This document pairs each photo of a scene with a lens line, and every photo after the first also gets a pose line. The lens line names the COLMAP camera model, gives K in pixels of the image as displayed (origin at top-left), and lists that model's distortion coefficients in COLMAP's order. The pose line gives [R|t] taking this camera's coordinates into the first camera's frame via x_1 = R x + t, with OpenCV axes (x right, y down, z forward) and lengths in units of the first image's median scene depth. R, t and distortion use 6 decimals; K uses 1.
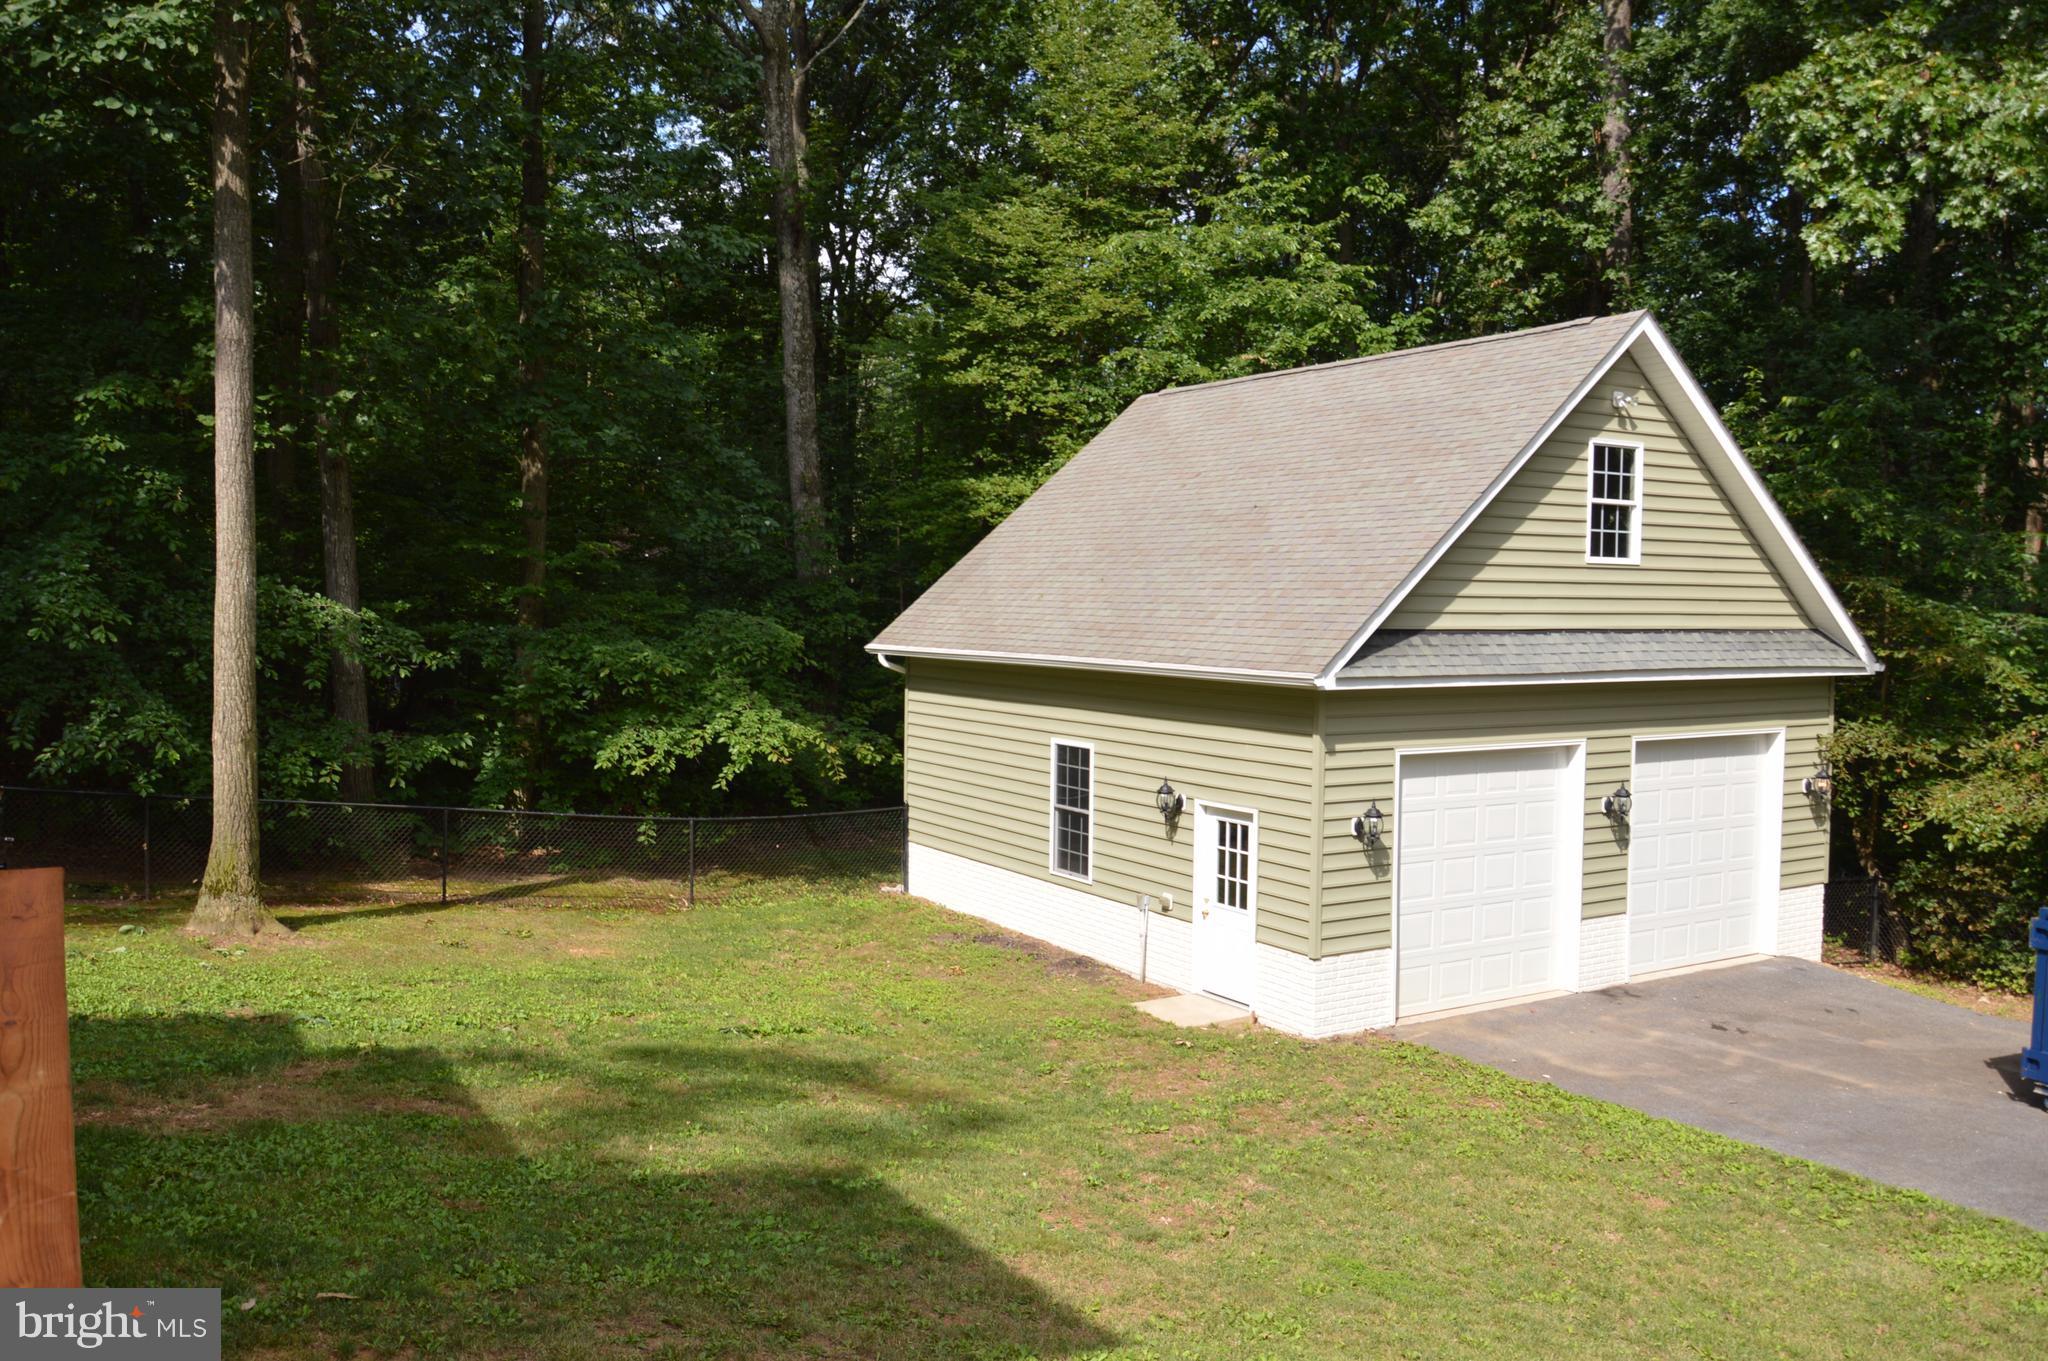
lens RADIAL K [[1638.7, 0, 1013.0], [0, 1638.7, 676.9], [0, 0, 1]] dist [-0.035208, 0.009563]
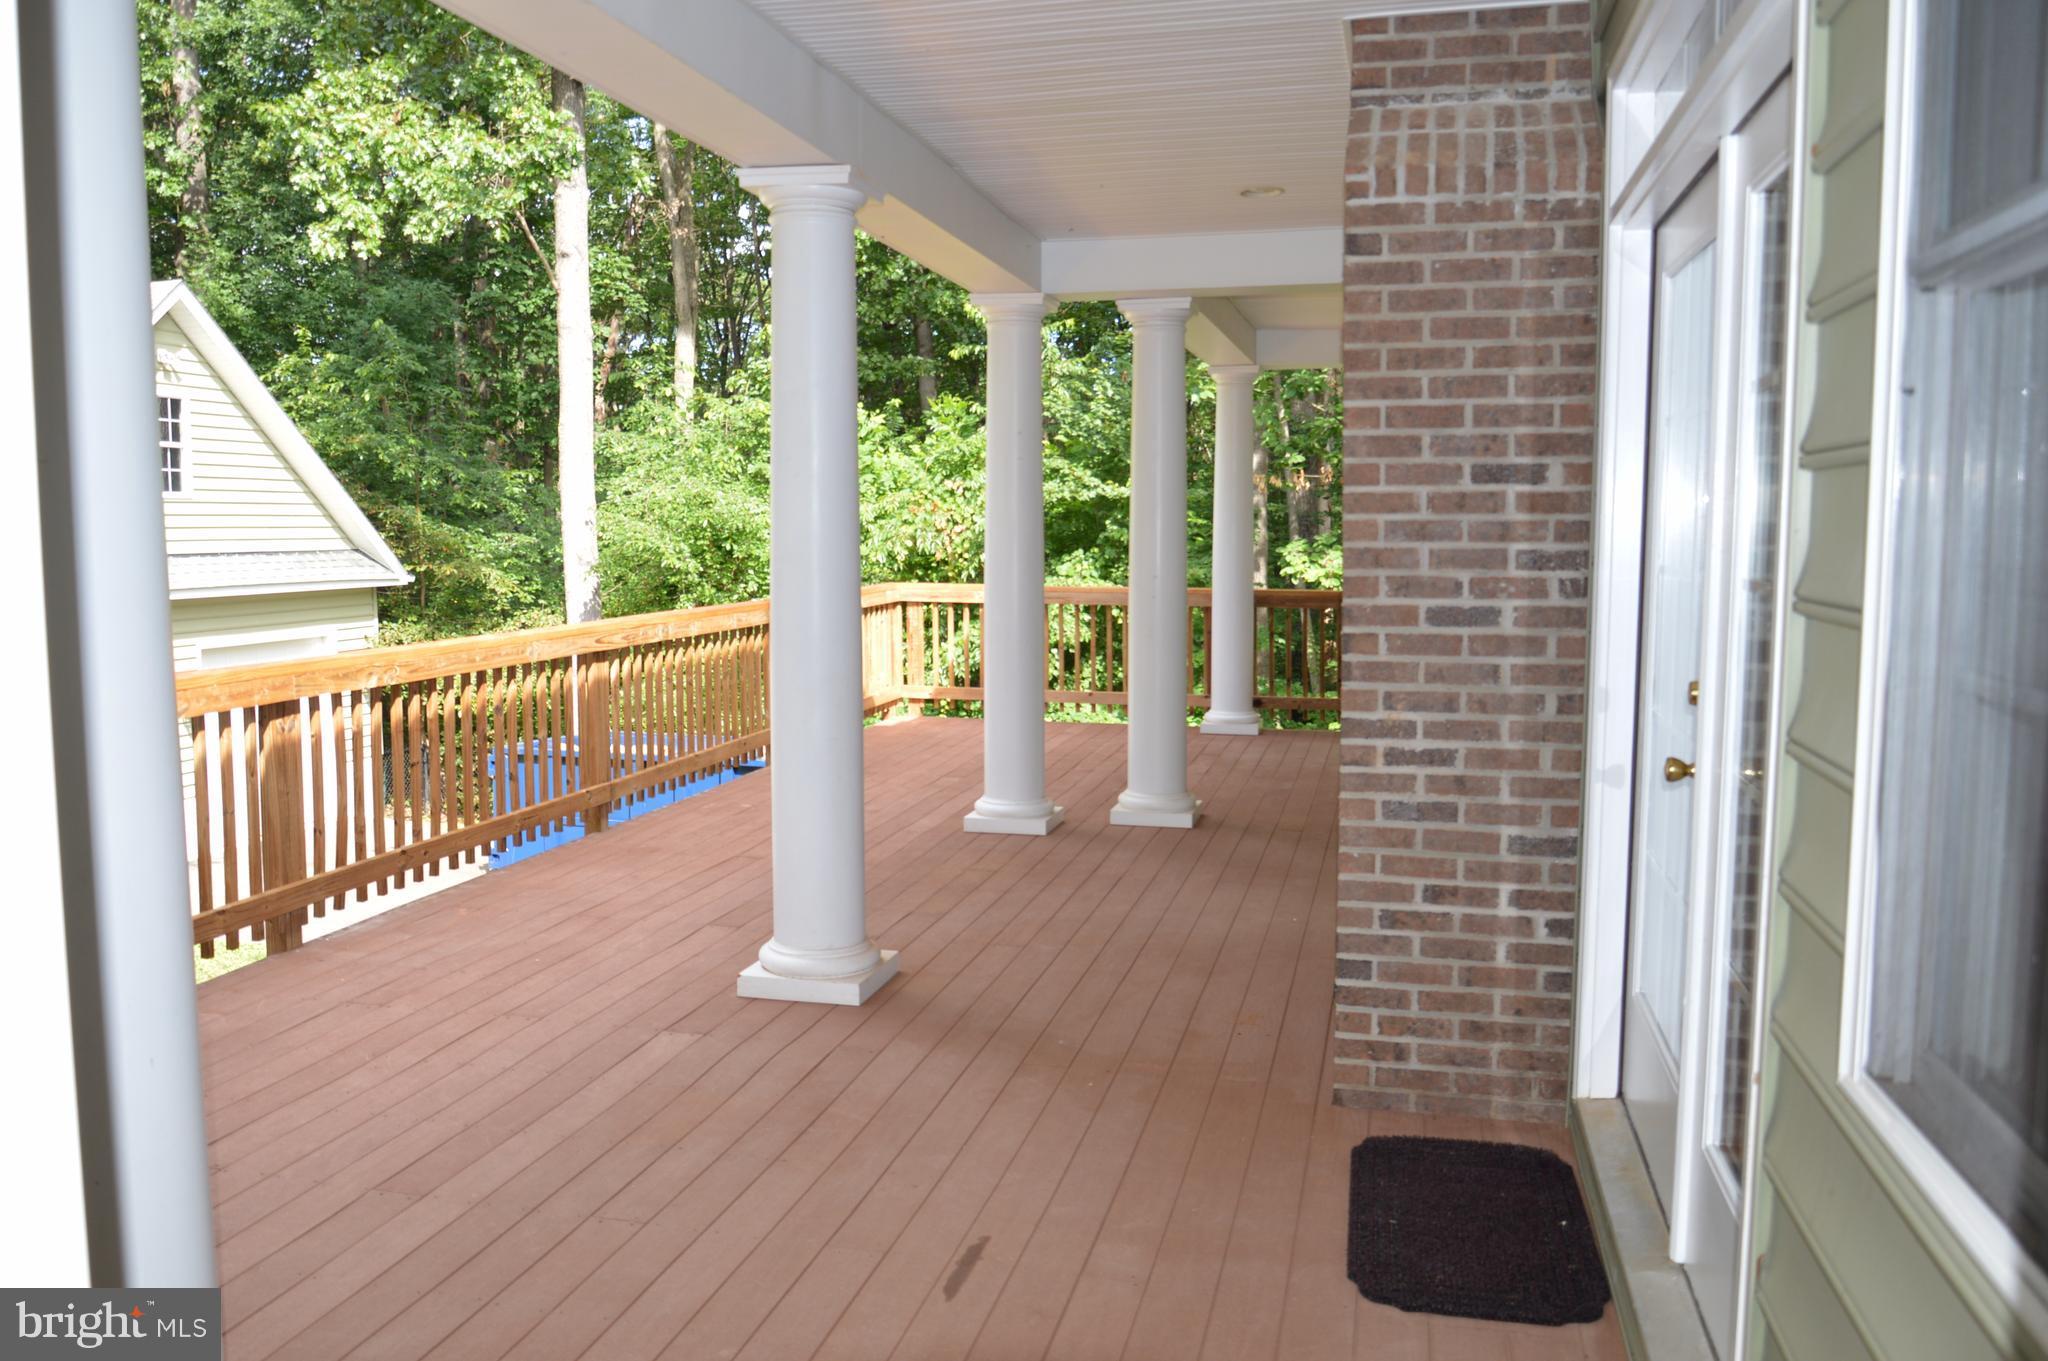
lens RADIAL K [[1638.7, 0, 1013.0], [0, 1638.7, 676.9], [0, 0, 1]] dist [-0.035208, 0.009563]
pose [[0.715071, -0.074591, 0.695061, -0.015363], [0.039241, 0.997006, 0.066623, 0.004739], [-0.697949, -0.020365, 0.715857, -0.256314]]
